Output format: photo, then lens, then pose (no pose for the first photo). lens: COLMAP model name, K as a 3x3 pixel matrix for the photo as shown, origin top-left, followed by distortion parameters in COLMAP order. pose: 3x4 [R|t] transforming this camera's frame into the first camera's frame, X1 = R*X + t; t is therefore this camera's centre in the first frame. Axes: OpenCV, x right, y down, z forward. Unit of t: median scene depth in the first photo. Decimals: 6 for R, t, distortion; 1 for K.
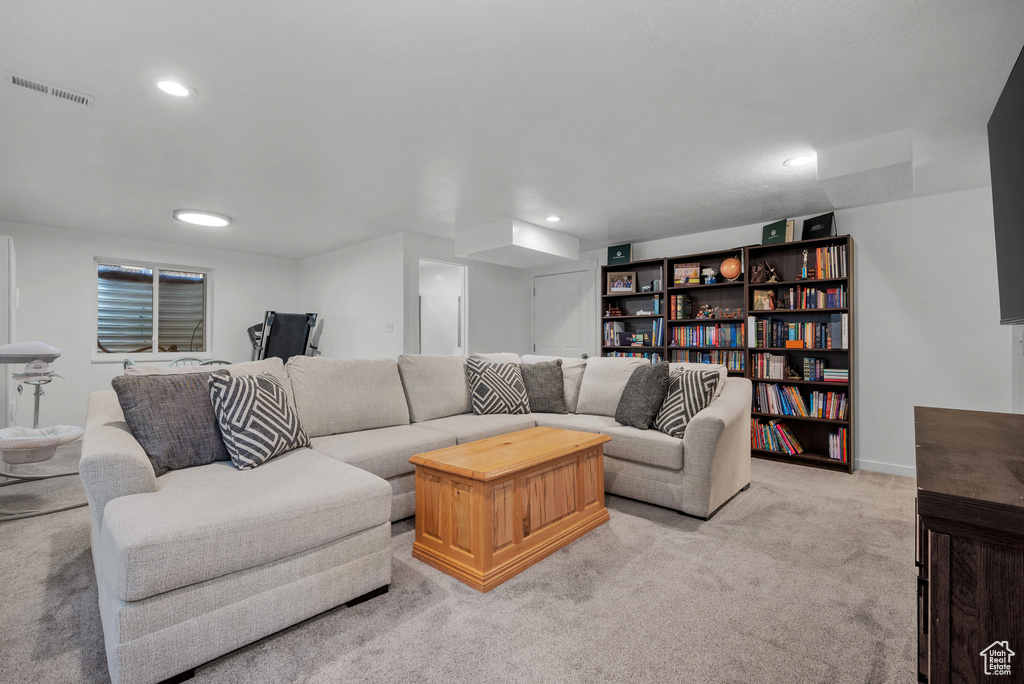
lens RADIAL K [[451.7, 0, 512.1], [0, 451.7, 338.0], [0, 0, 1]] dist [0.007813, -0.001454]
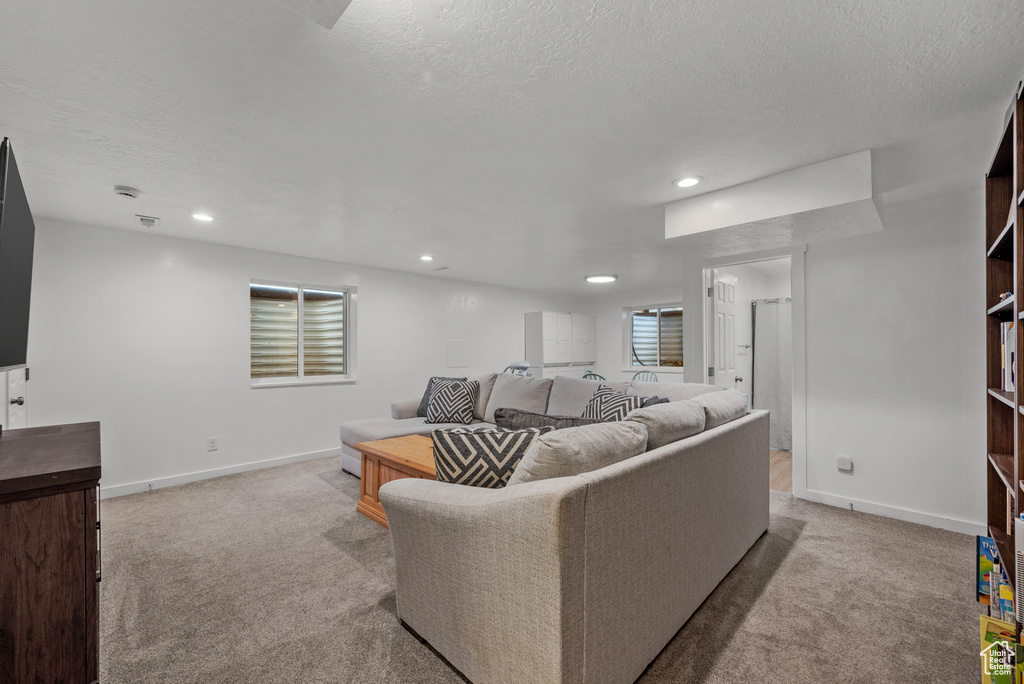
lens RADIAL K [[414.2, 0, 517.0], [0, 414.2, 351.7], [0, 0, 1]] dist [-0.001364, -0.000023]
pose [[-0.030490, -0.003952, -0.999527, 0.552963], [0.007276, 0.999965, -0.004176, -0.012550], [0.999509, -0.007400, -0.030461, 0.620428]]
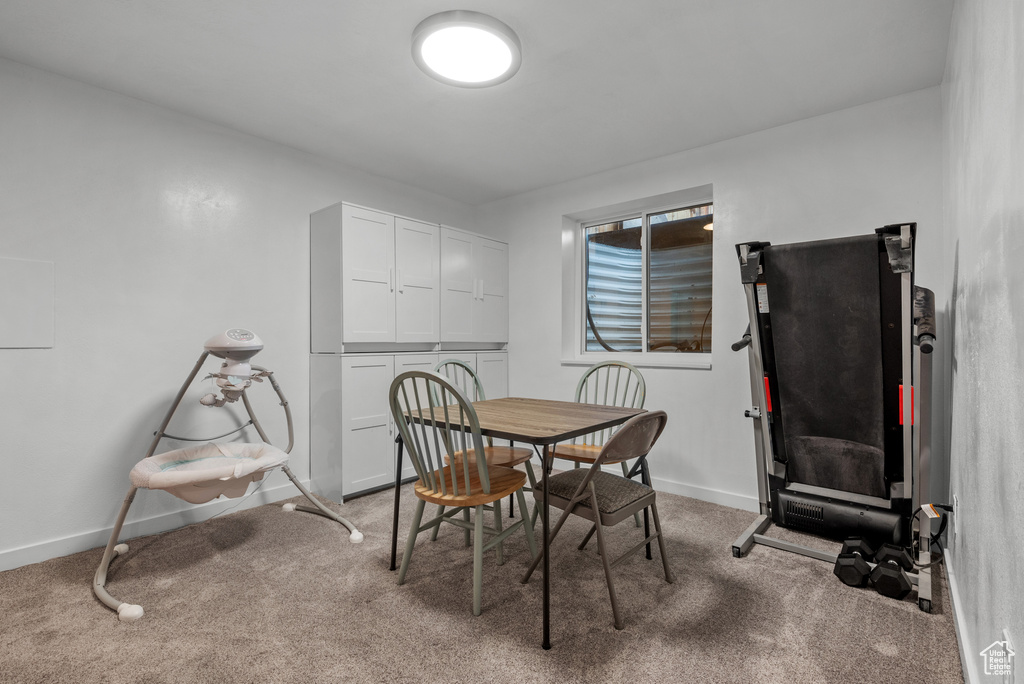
lens RADIAL K [[470.1, 0, 508.9], [0, 470.1, 342.9], [0, 0, 1]] dist [0.001615, -0.000122]
pose [[0.038483, -0.003601, -0.999253, -0.176854], [0.001403, 0.999993, -0.003550, 0.021429], [0.999258, -0.001265, 0.038488, 0.829272]]
